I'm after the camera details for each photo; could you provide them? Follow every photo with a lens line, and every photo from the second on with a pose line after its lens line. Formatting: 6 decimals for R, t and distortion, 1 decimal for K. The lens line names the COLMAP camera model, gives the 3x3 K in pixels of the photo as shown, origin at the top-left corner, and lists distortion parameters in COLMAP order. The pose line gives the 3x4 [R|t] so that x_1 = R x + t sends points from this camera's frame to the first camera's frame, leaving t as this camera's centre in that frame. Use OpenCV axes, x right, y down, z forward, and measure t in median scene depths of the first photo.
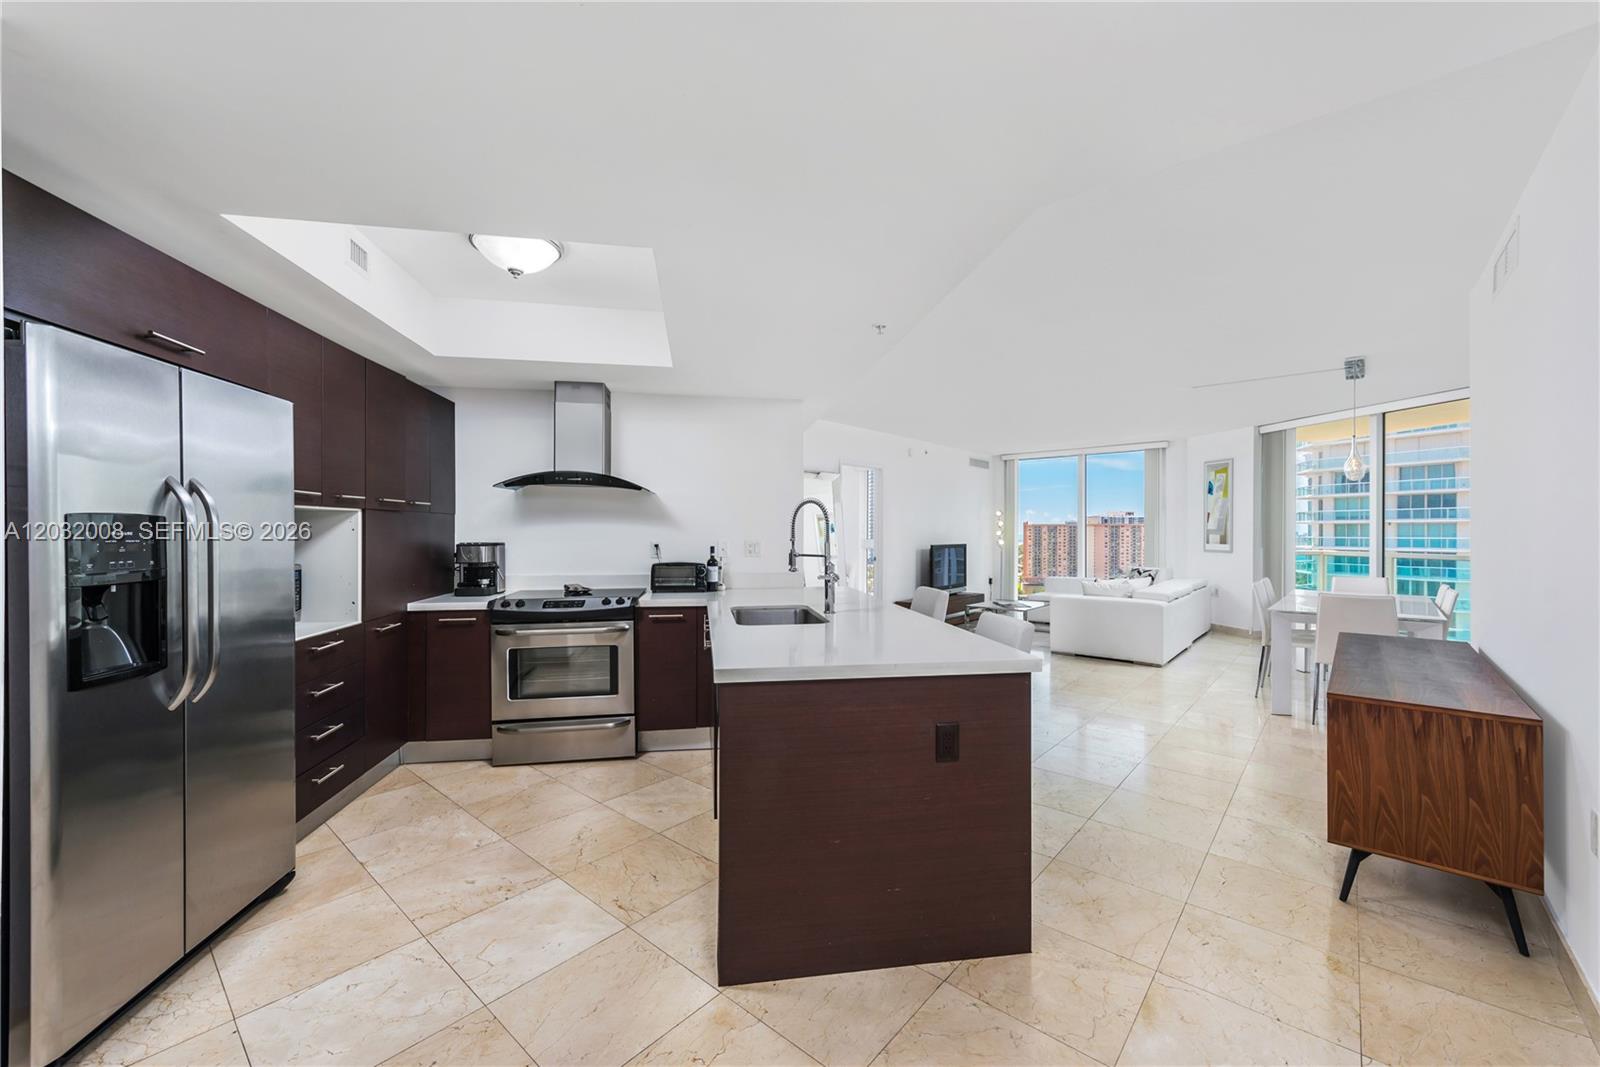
lens RADIAL K [[639.6, 0, 800.4], [0, 639.6, 537.1], [0, 0, 1]] dist [0.015409, -0.003002]
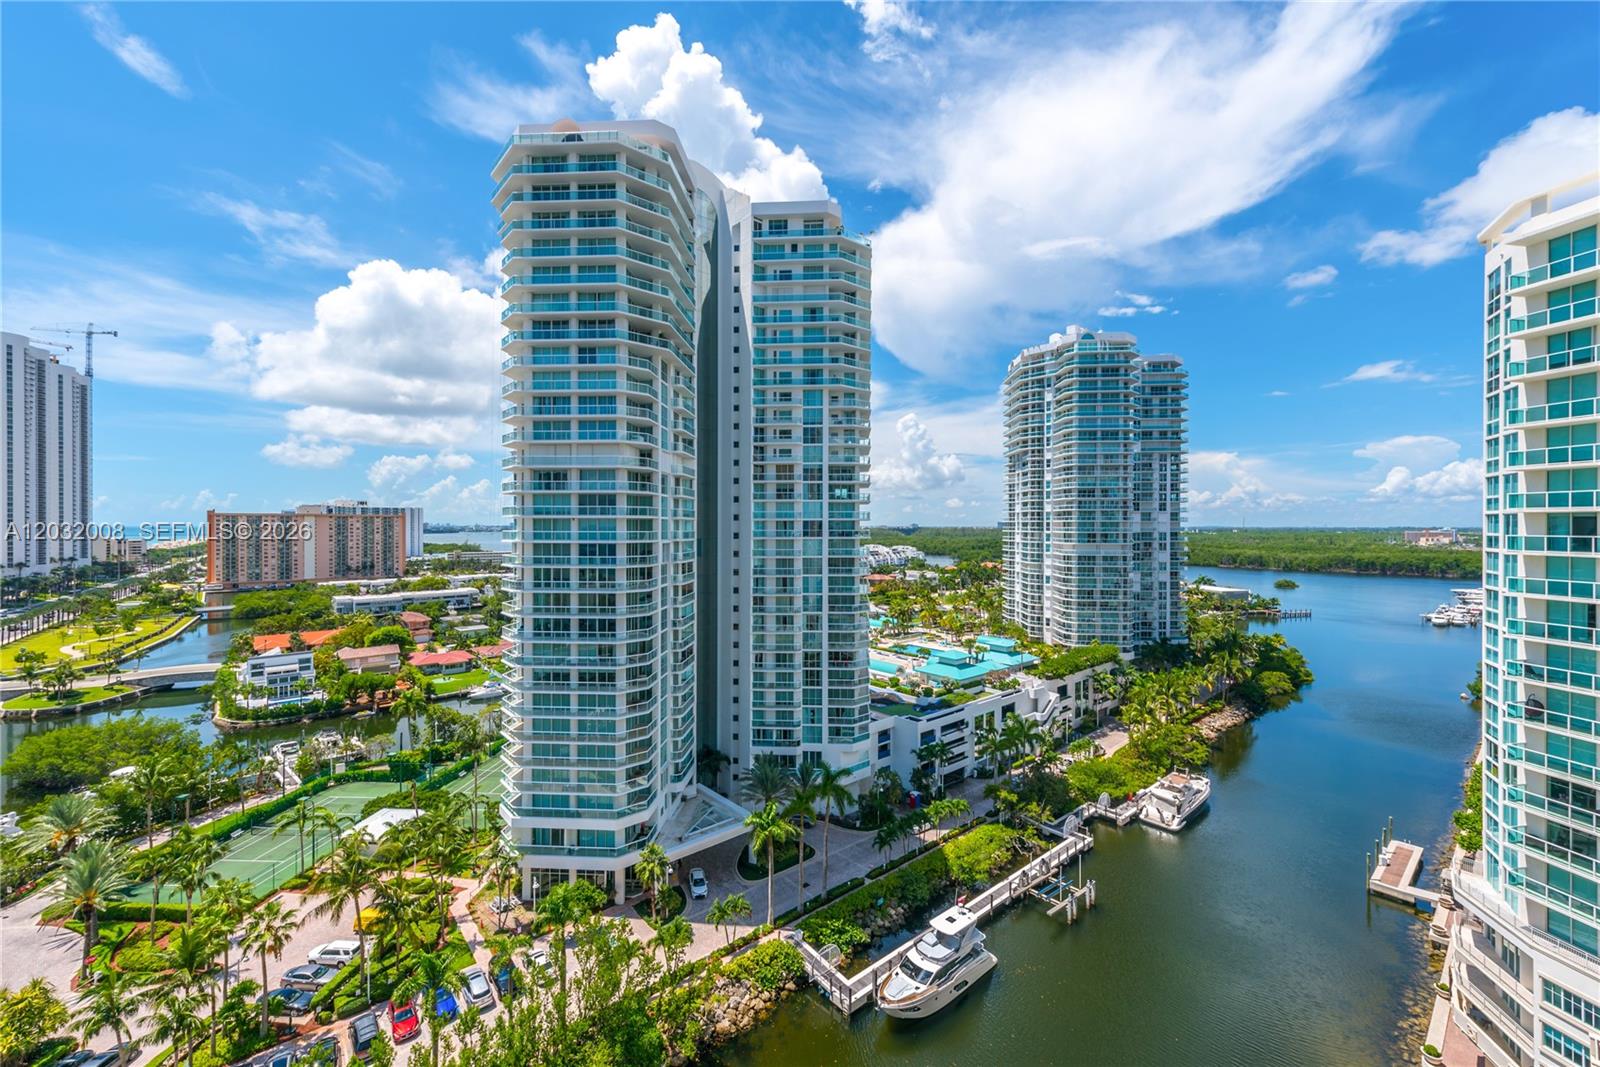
lens RADIAL K [[639.6, 0, 799.9], [0, 639.6, 526.5], [0, 0, 1]] dist [0.015409, -0.003002]
pose [[0.494147, -0.001059, 0.869378, 0.132463], [0.003210, 0.999995, -0.000606, -0.005266], [-0.869373, 0.003090, 0.494147, 0.103855]]
